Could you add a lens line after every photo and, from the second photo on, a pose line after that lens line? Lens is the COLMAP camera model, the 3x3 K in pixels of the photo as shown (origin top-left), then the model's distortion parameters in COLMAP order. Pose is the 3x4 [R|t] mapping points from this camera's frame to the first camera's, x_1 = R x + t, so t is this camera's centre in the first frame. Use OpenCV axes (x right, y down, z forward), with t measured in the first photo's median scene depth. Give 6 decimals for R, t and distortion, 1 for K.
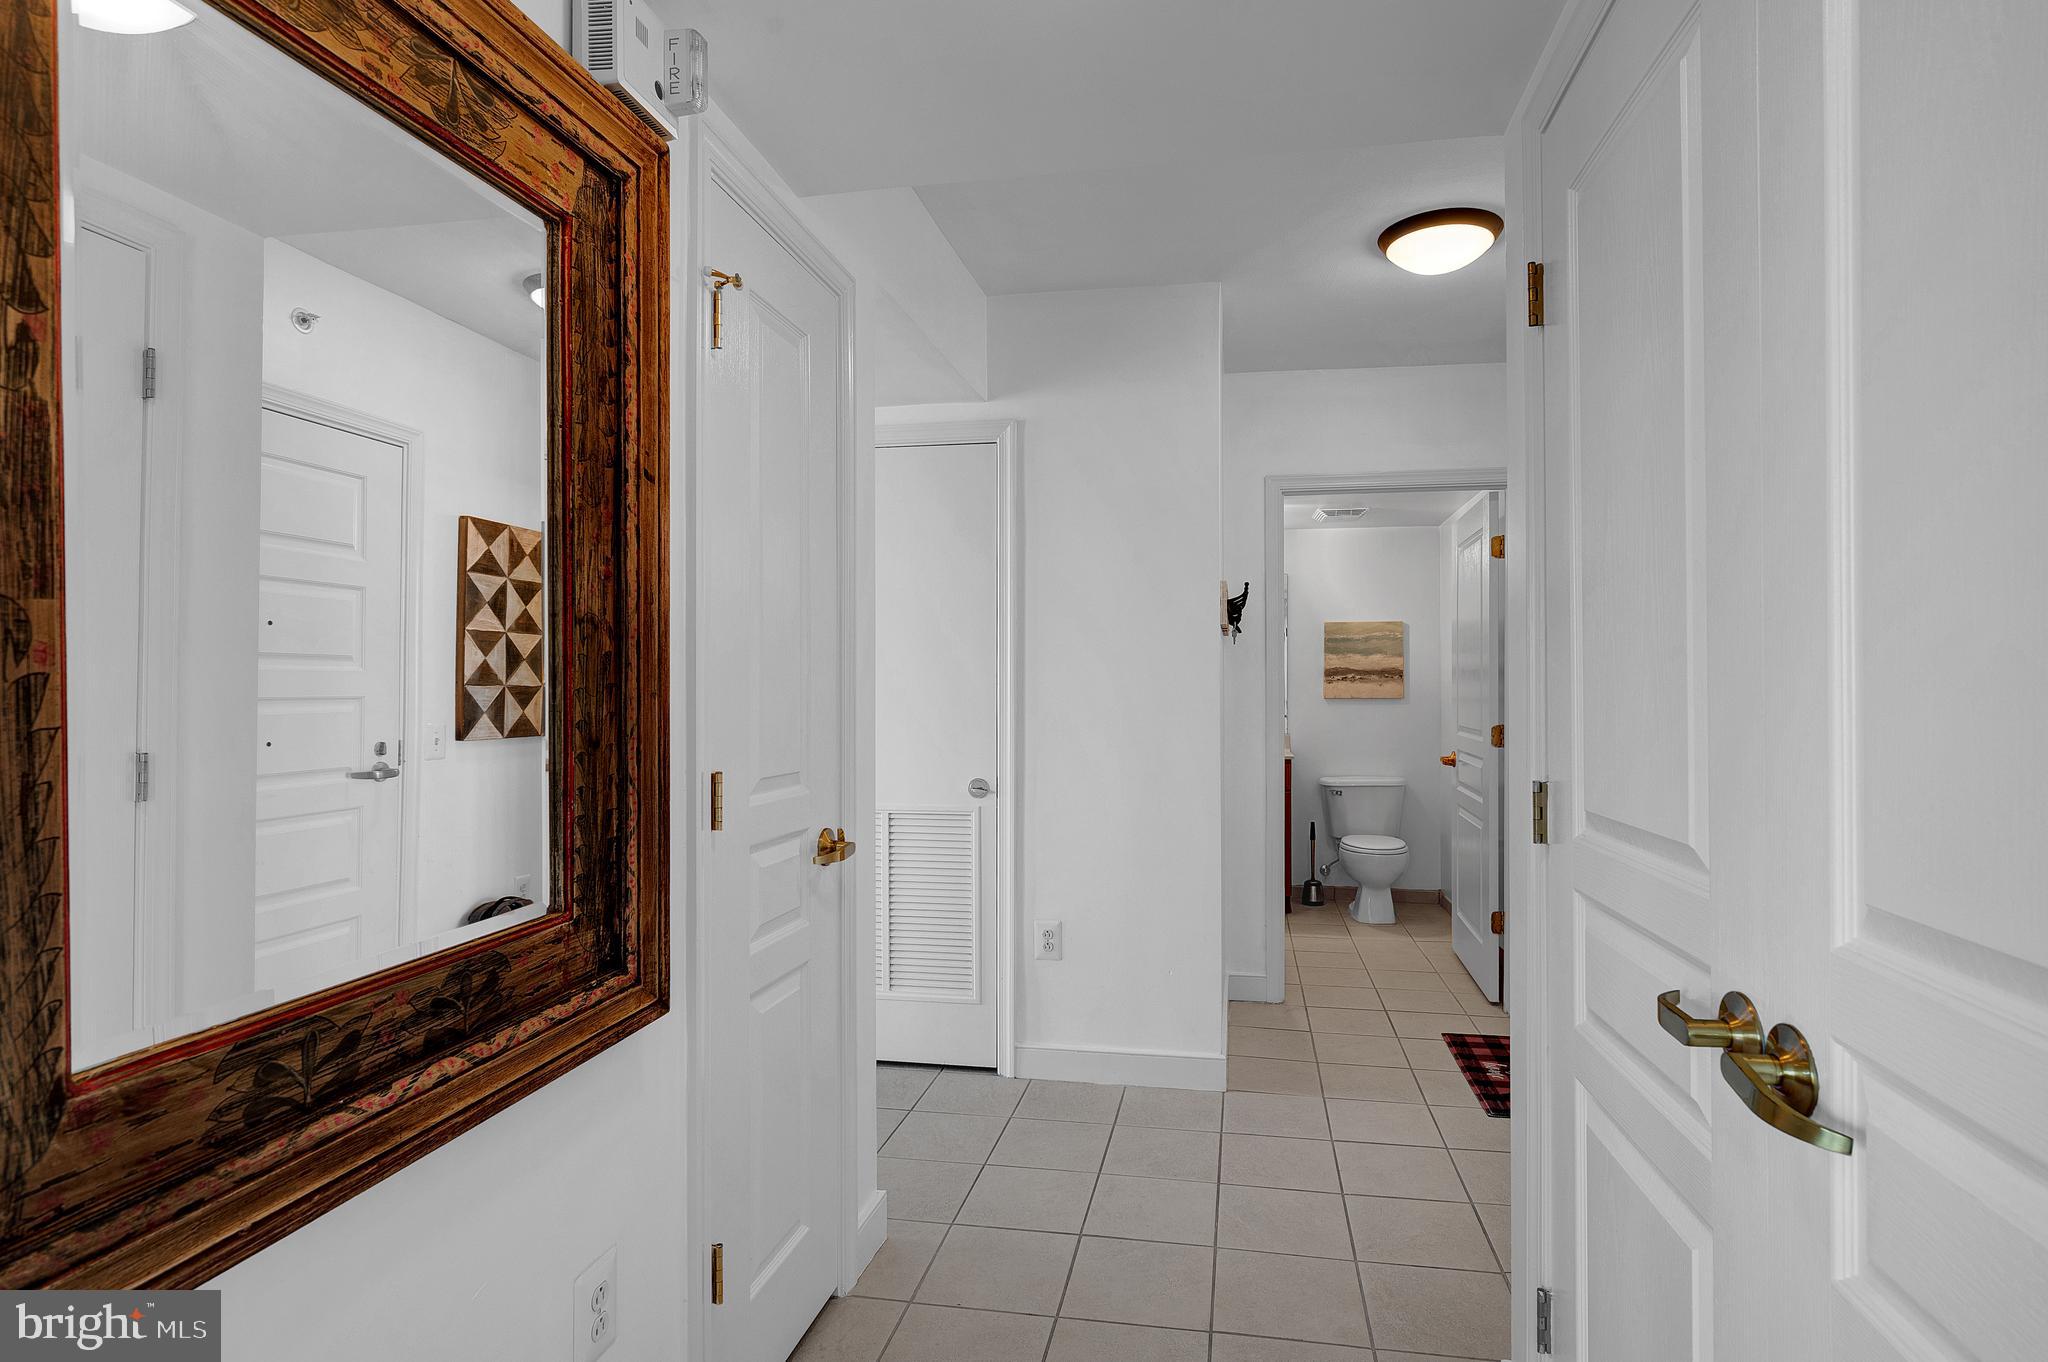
lens RADIAL K [[987.5, 0, 1045.5], [0, 987.5, 680.6], [0, 0, 1]] dist [0.000537, -0.004755]
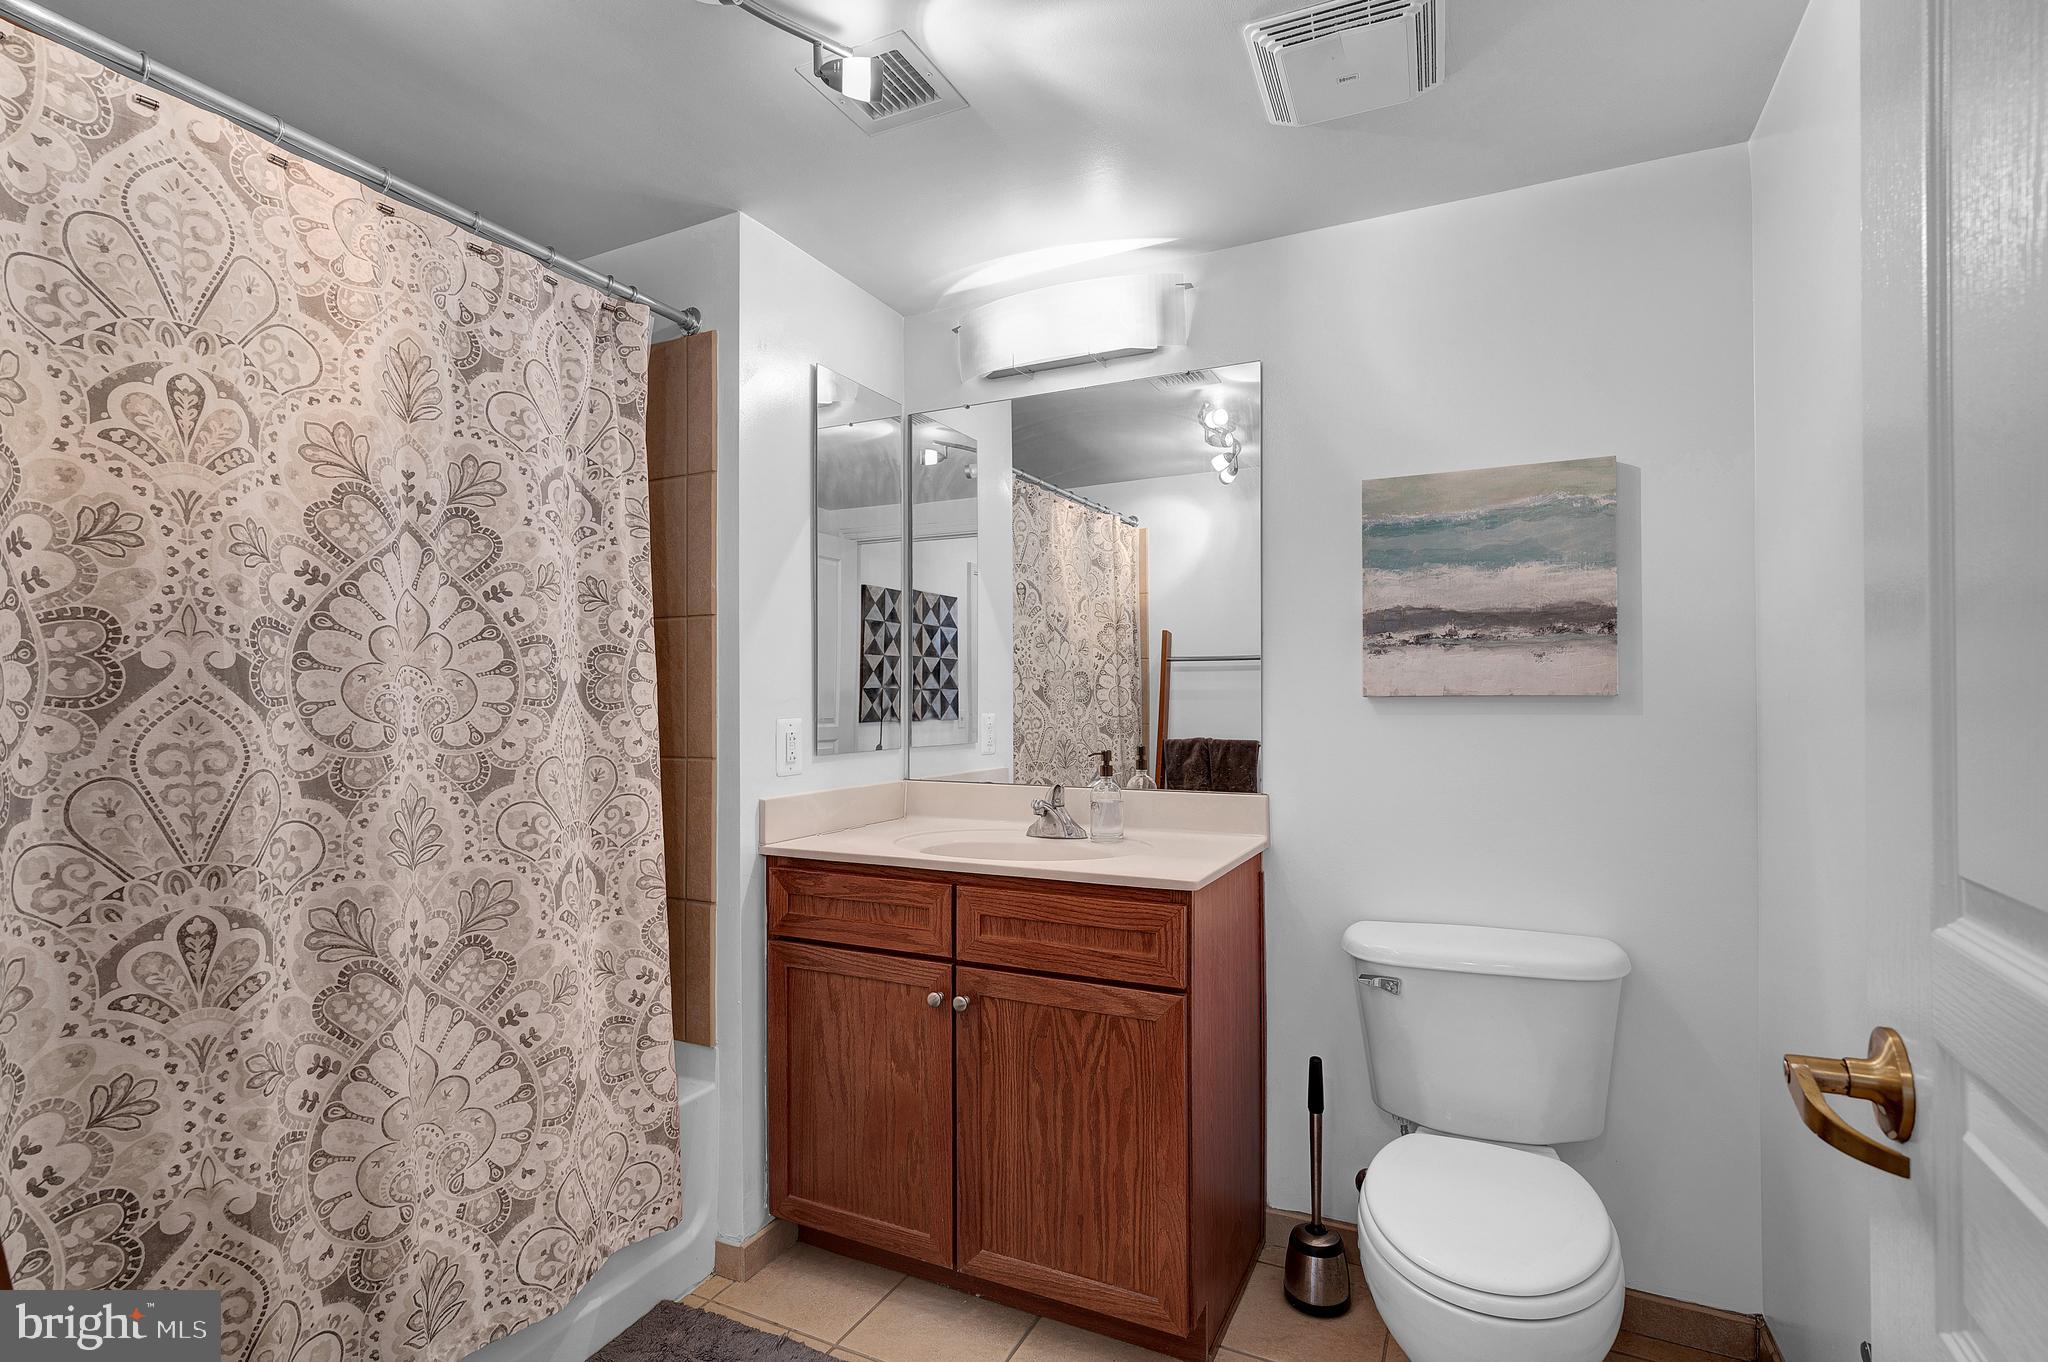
lens RADIAL K [[941.0, 0, 1004.6], [0, 941.0, 681.5], [0, 0, 1]] dist [-0.002740, 0.000111]
pose [[0.959885, -0.001249, -0.280390, 0.255941], [0.000057, 0.999991, -0.004258, 0.013816], [0.280393, 0.004071, 0.959877, 0.651528]]
